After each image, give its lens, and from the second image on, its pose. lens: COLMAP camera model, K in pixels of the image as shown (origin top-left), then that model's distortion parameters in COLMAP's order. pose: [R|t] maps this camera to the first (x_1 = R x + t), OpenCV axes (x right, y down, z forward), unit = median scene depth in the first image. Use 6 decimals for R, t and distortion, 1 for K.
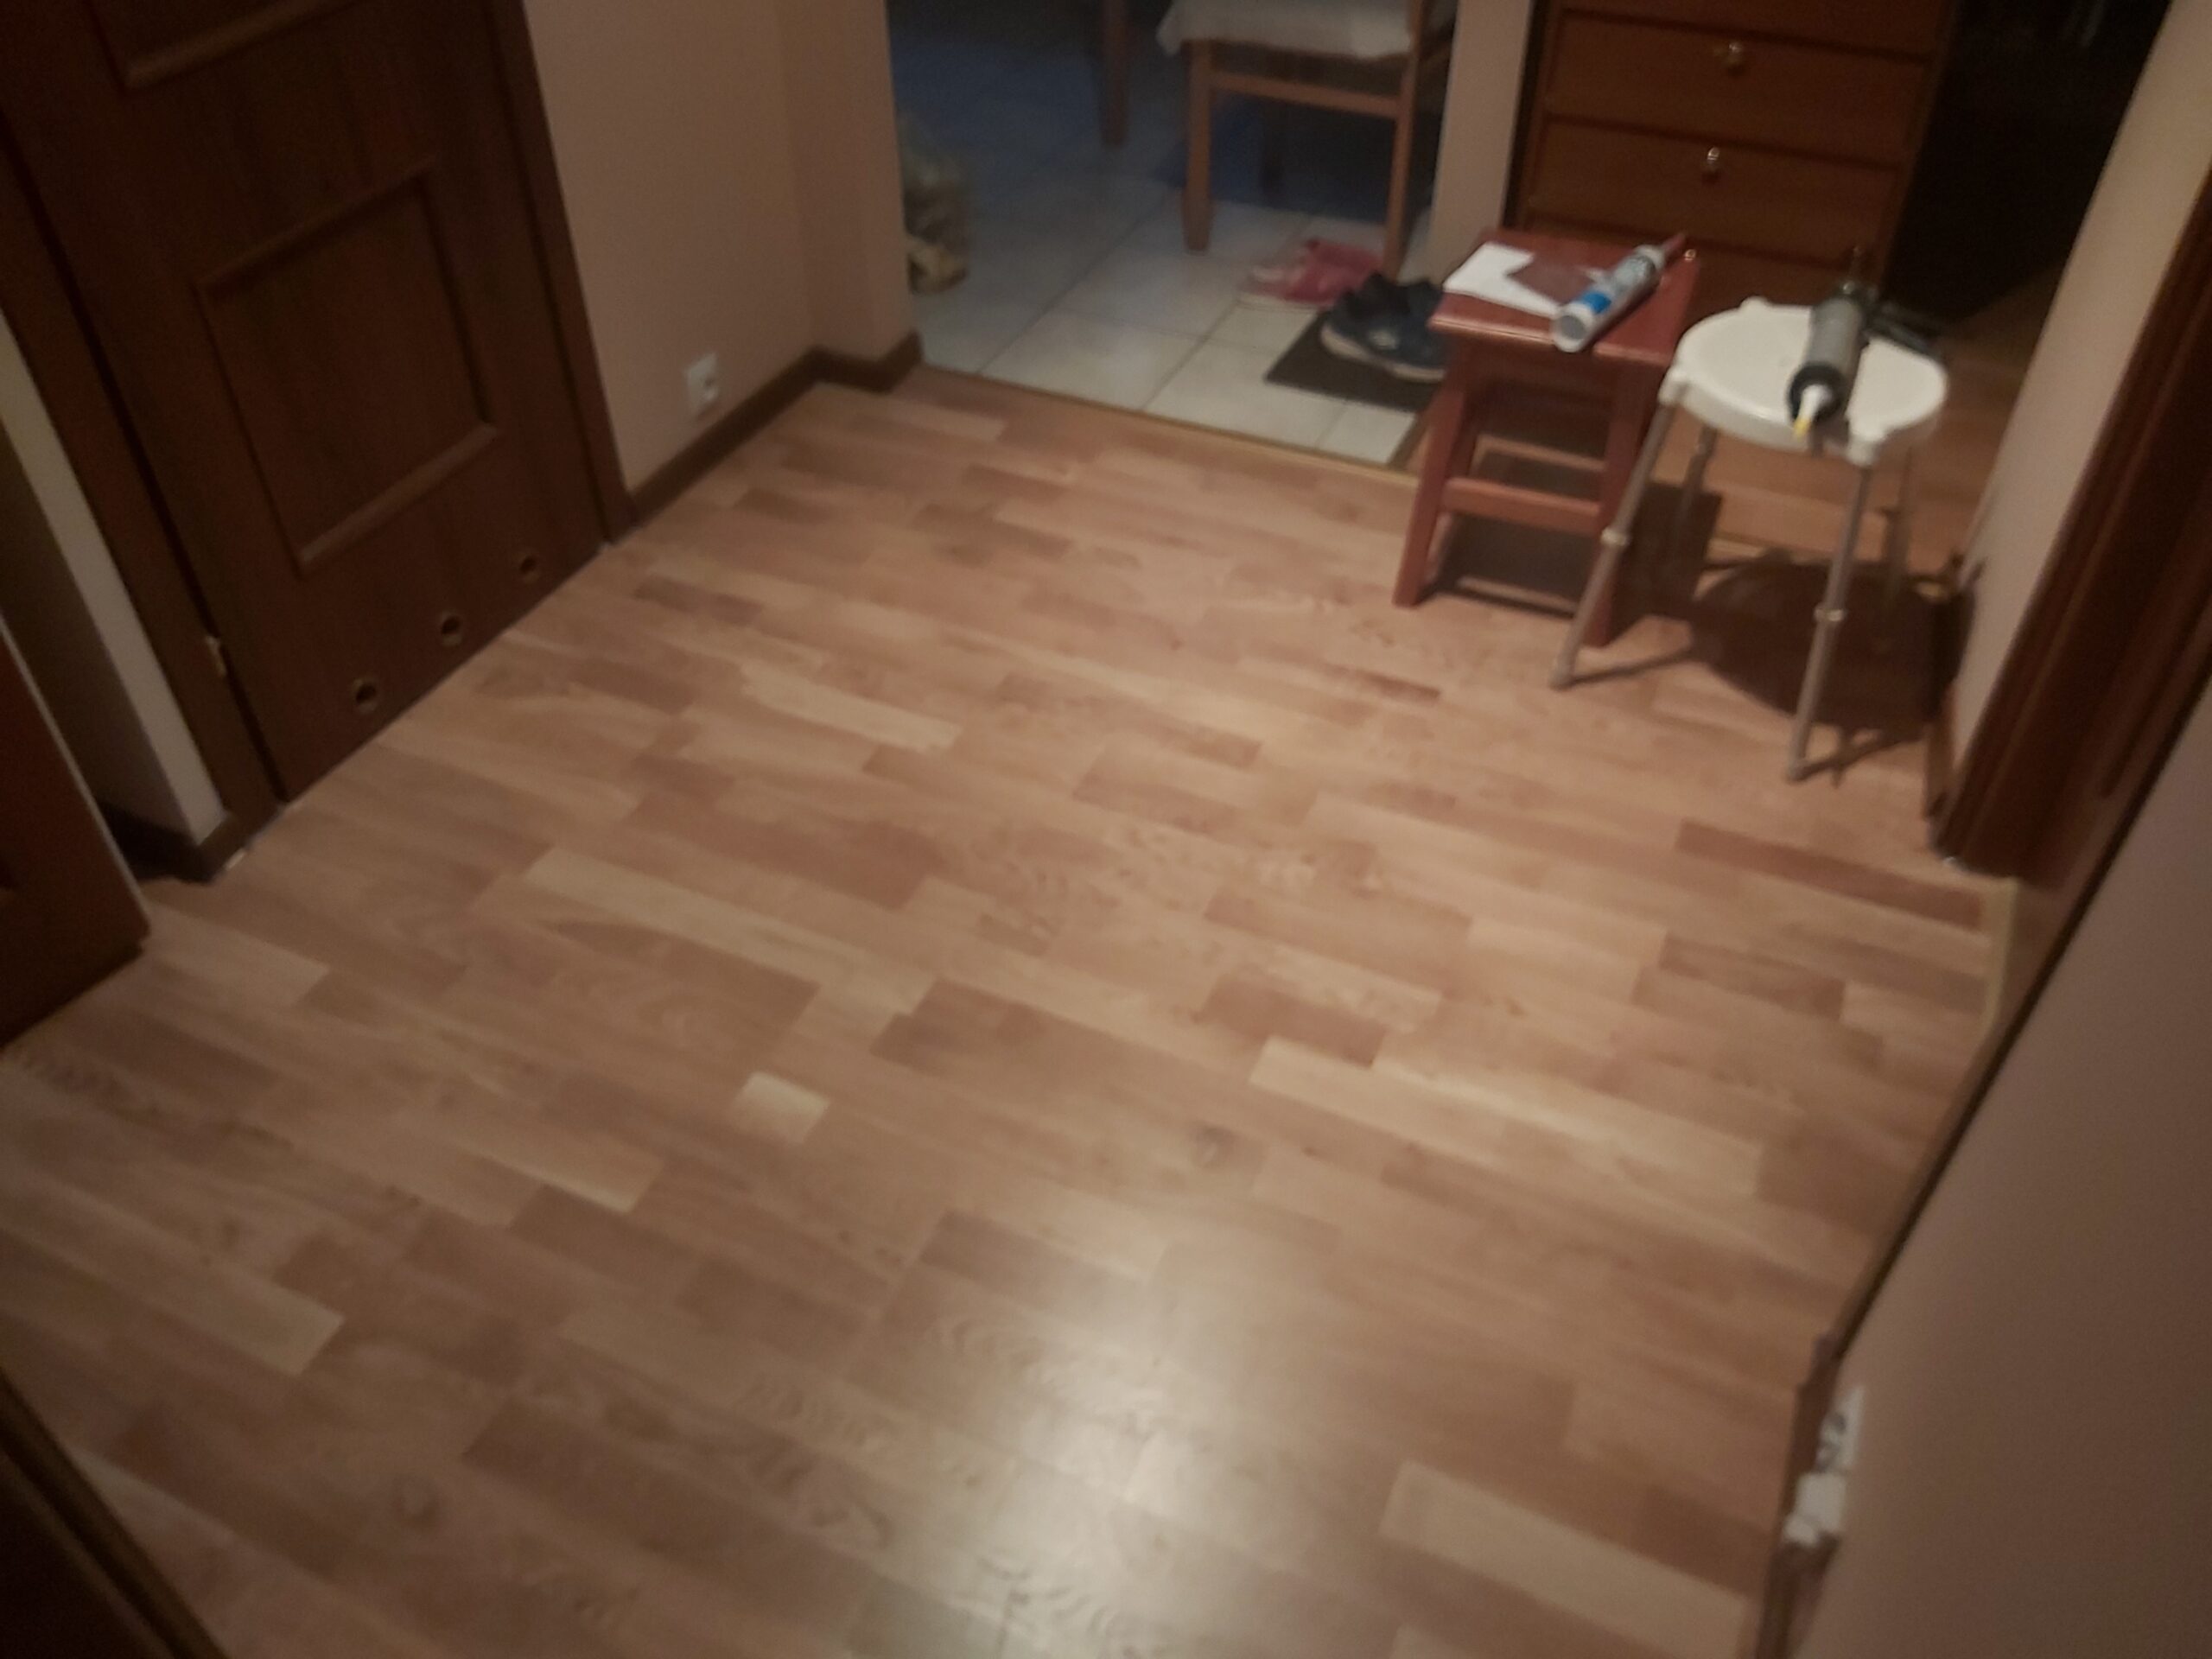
lens RADIAL K [[1712.1, 0, 1114.7], [0, 1712.1, 820.5], [0, 0, 1]] dist [0.053310, -0.093560]
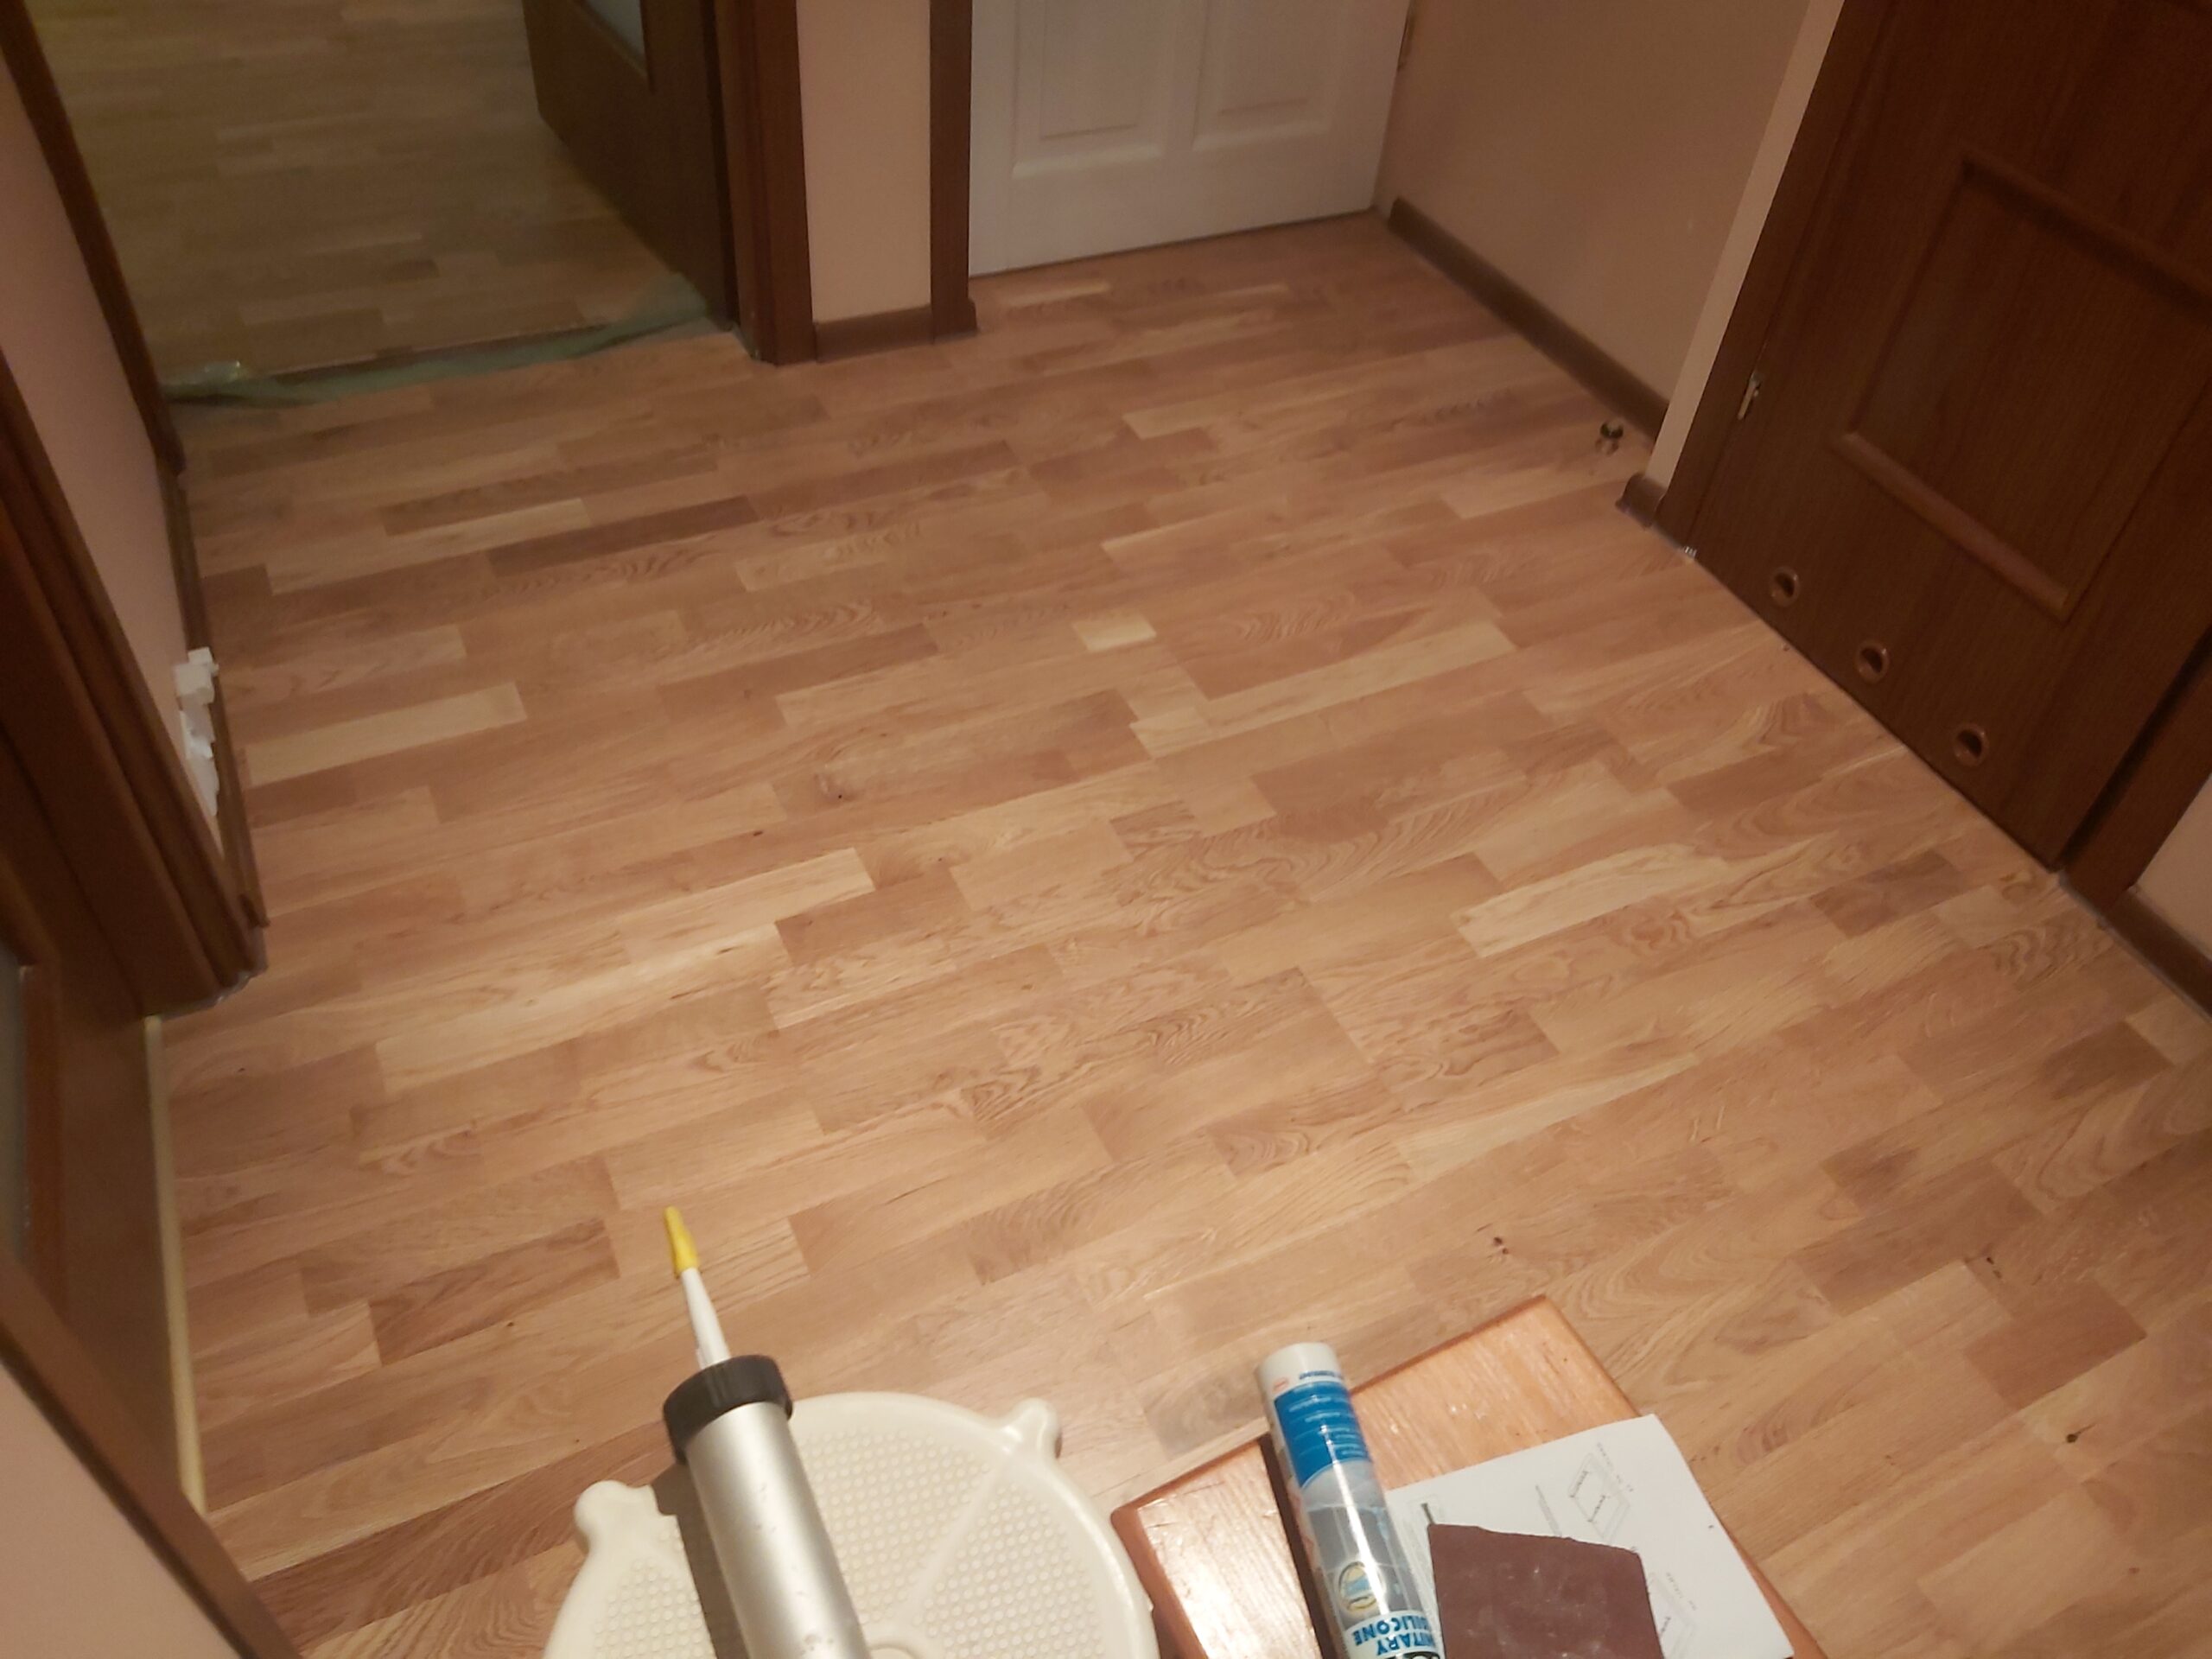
lens RADIAL K [[1712.1, 0, 1094.1], [0, 1712.1, 839.0], [0, 0, 1]] dist [0.053310, -0.093560]
pose [[-0.646201, 0.508855, -0.568763, 0.525985], [-0.555643, 0.197176, 0.807702, -0.704933], [0.523149, 0.837967, 0.155327, 0.845042]]
